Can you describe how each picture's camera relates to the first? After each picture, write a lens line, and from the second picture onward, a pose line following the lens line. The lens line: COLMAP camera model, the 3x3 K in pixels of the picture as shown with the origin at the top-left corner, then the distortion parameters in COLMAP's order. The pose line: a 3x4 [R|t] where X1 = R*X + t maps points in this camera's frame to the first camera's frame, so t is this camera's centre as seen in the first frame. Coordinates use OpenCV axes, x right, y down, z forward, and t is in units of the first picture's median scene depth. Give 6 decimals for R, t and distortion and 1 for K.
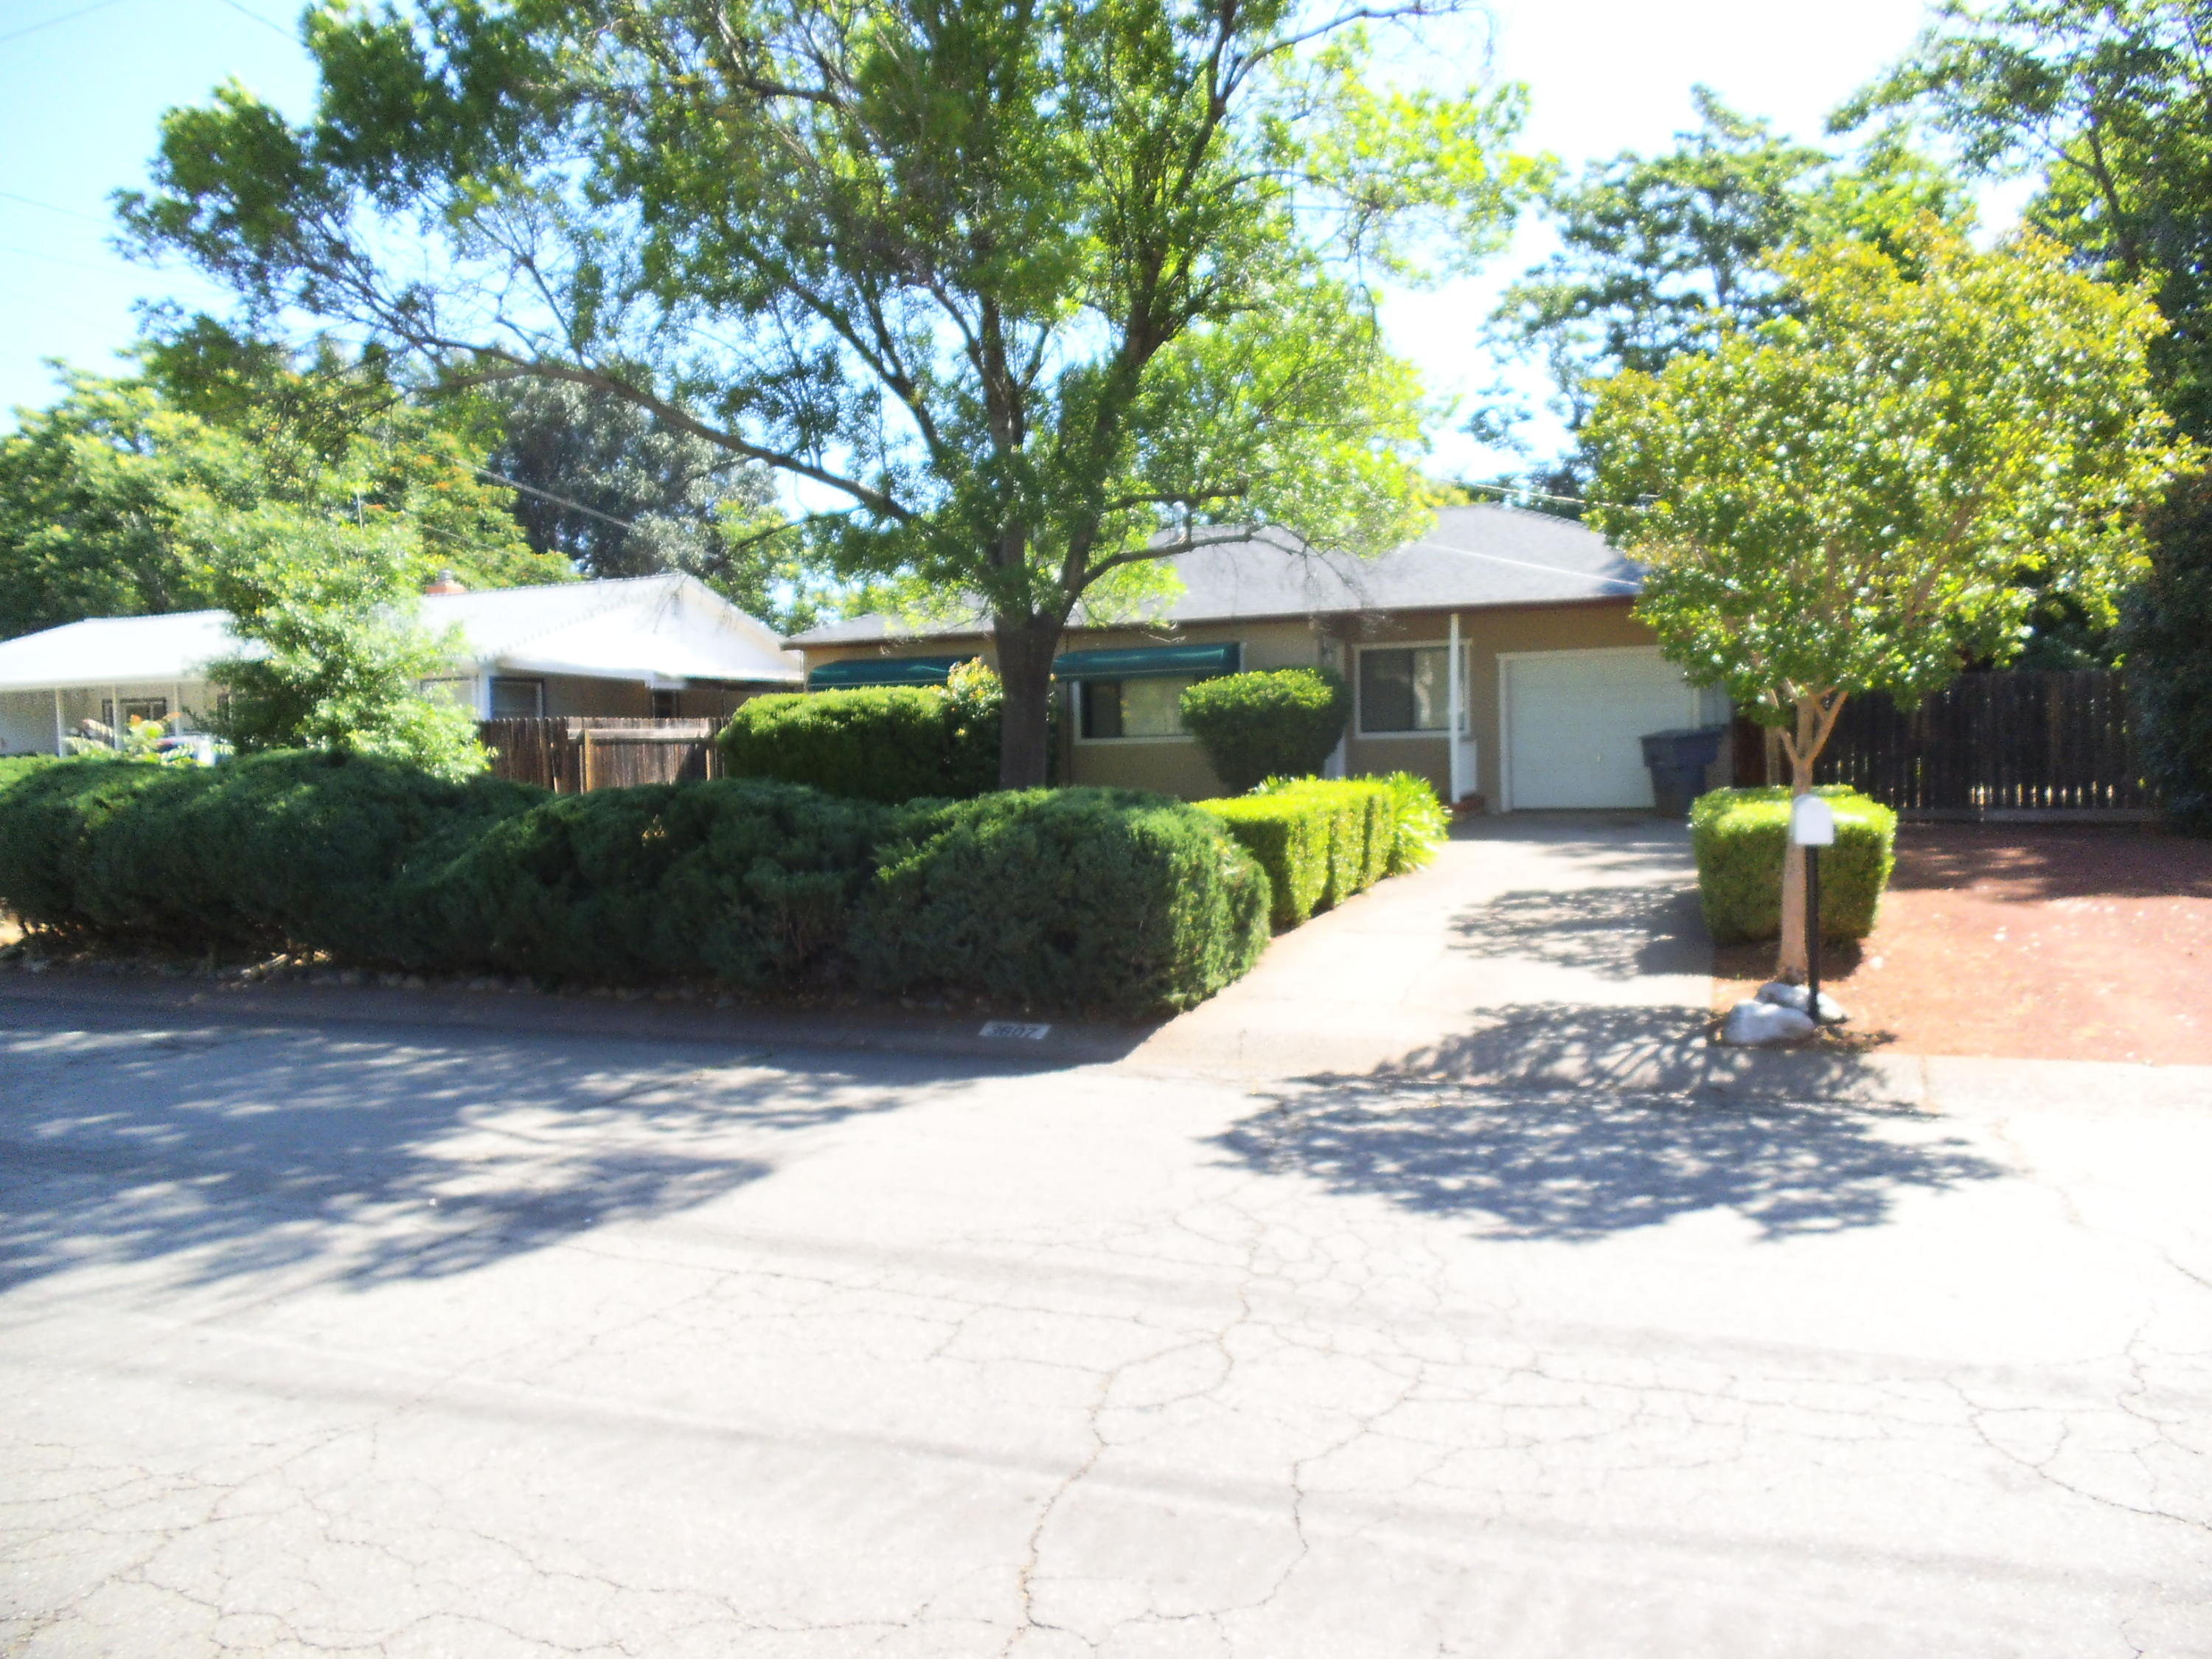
lens RADIAL K [[1553.3, 0, 1102.7], [0, 1553.3, 819.8], [0, 0, 1]] dist [-0.001344, -0.003241]
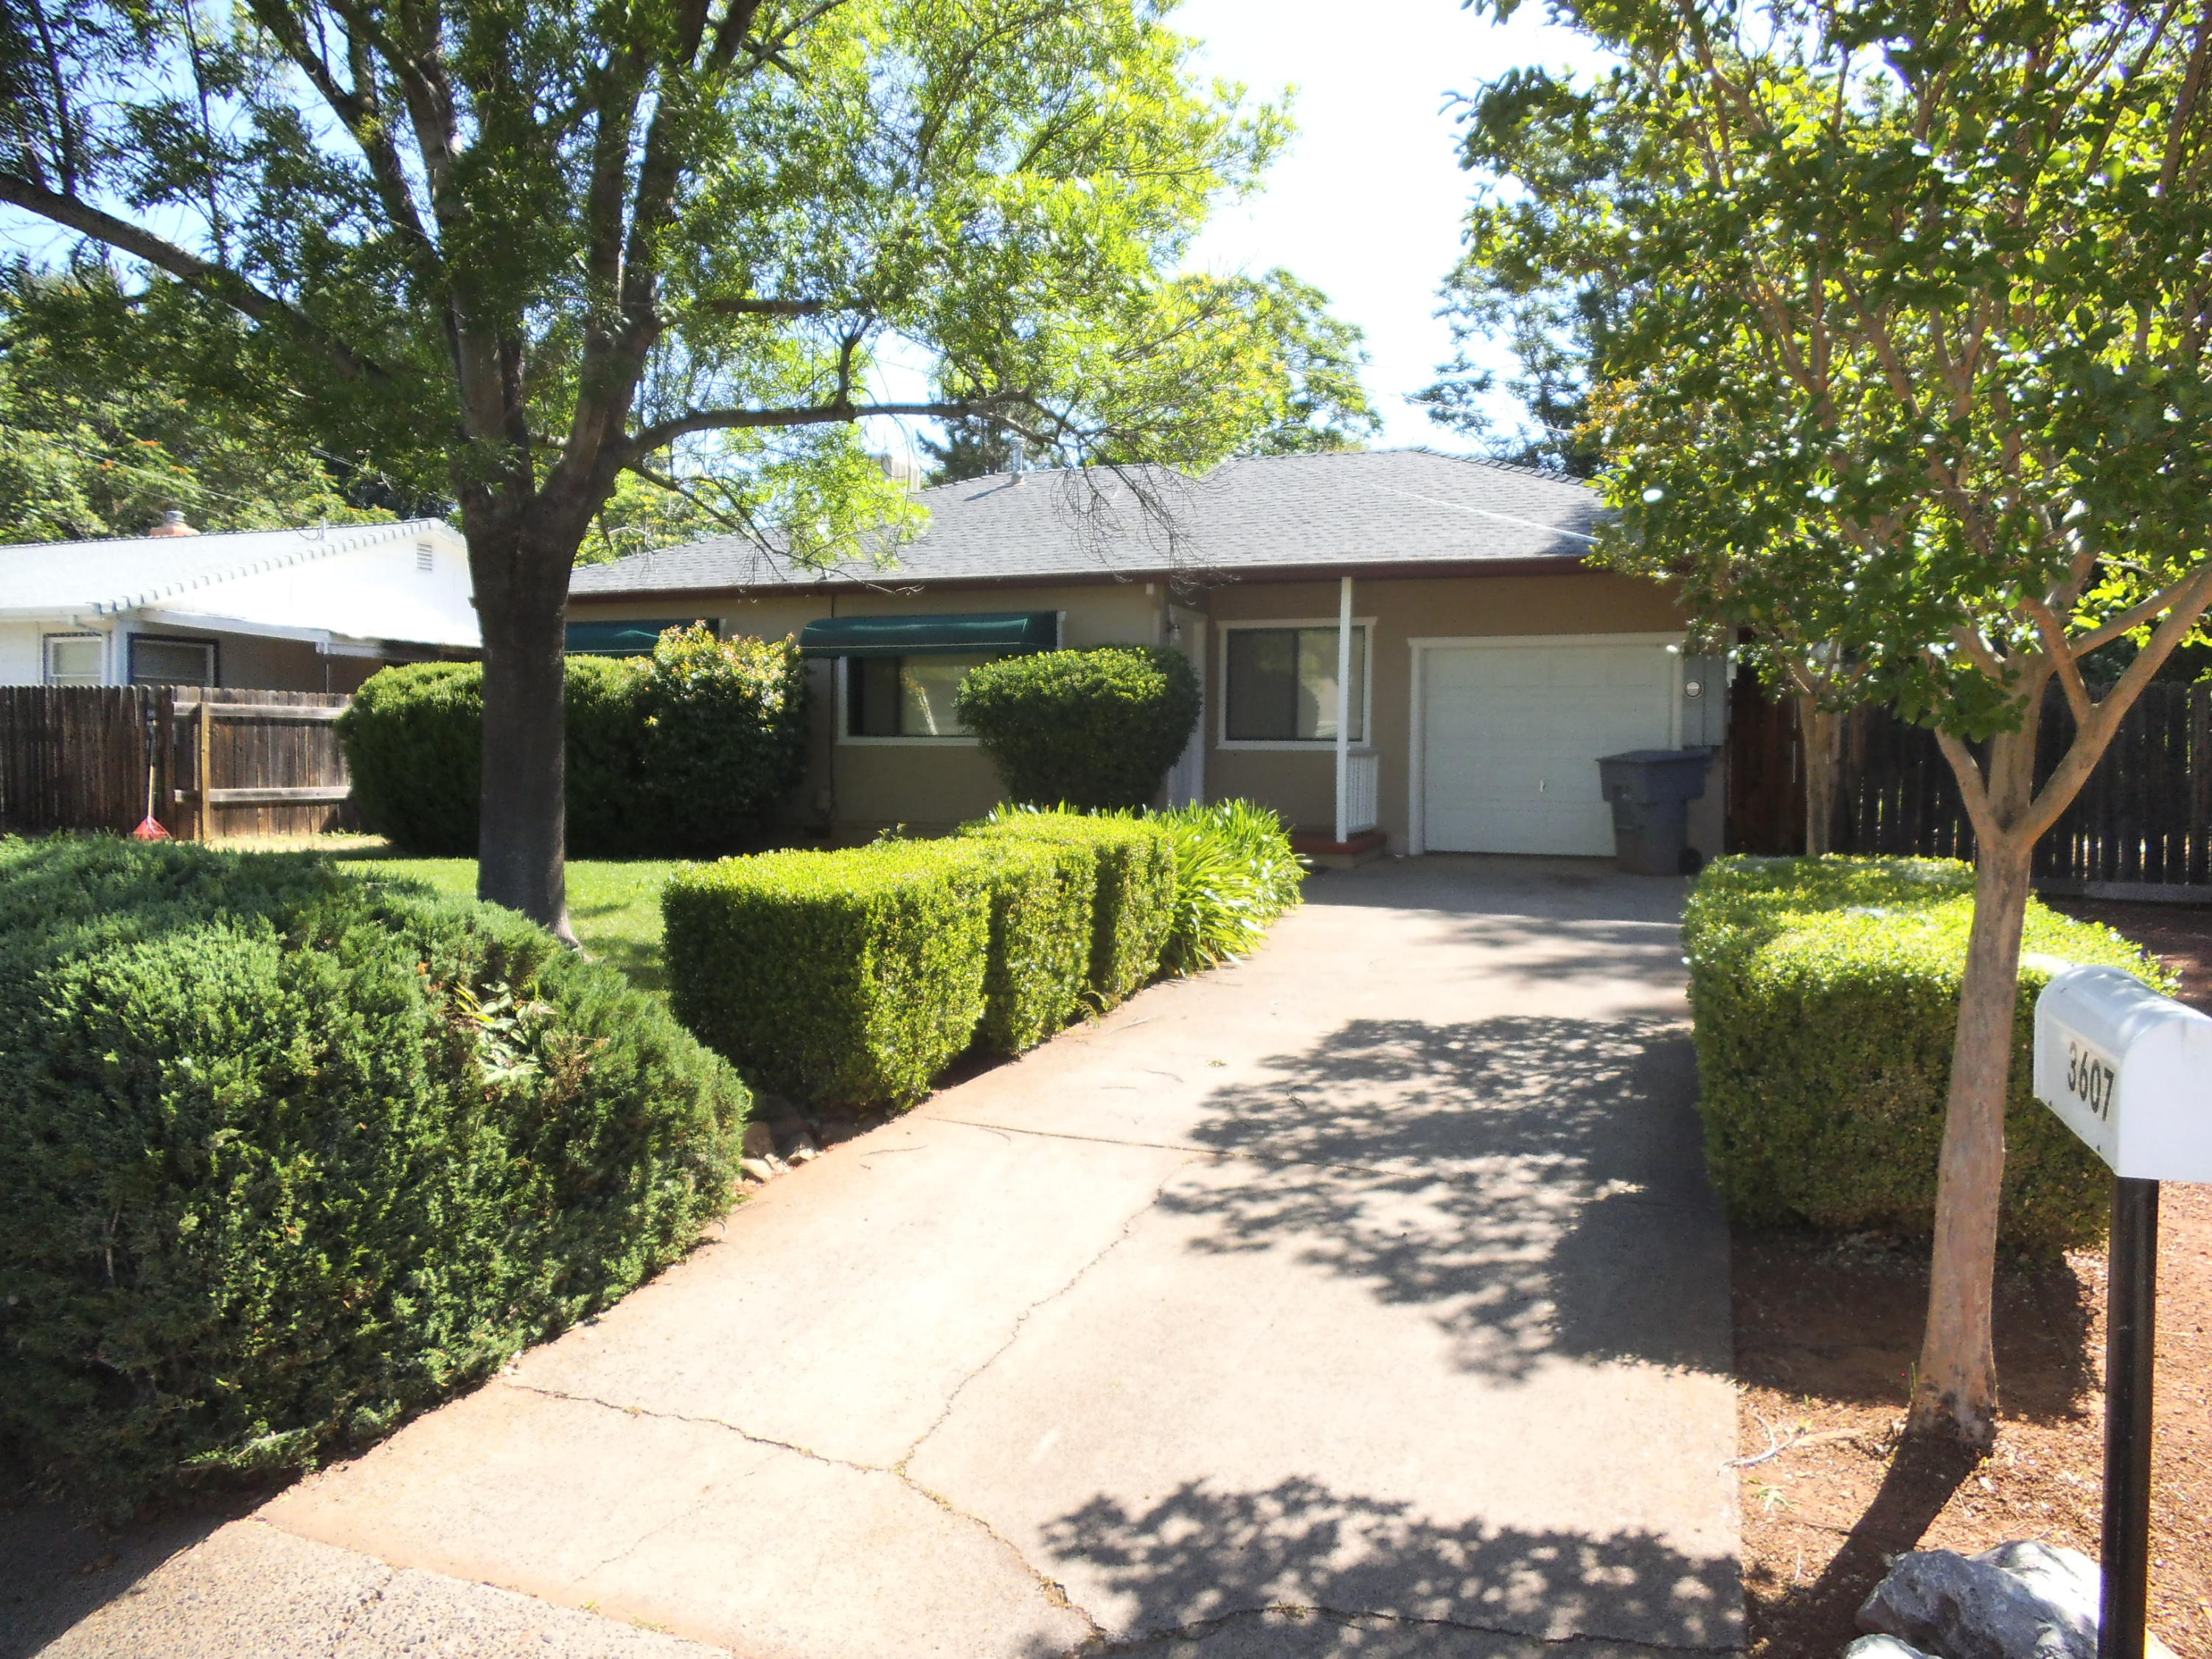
lens RADIAL K [[1553.3, 0, 1102.7], [0, 1553.3, 819.8], [0, 0, 1]] dist [-0.001344, -0.003241]
pose [[0.999255, 0.031576, 0.022184, 0.102664], [-0.031510, 0.999498, -0.003335, -0.015347], [-0.022278, 0.002633, 0.999748, 0.287351]]
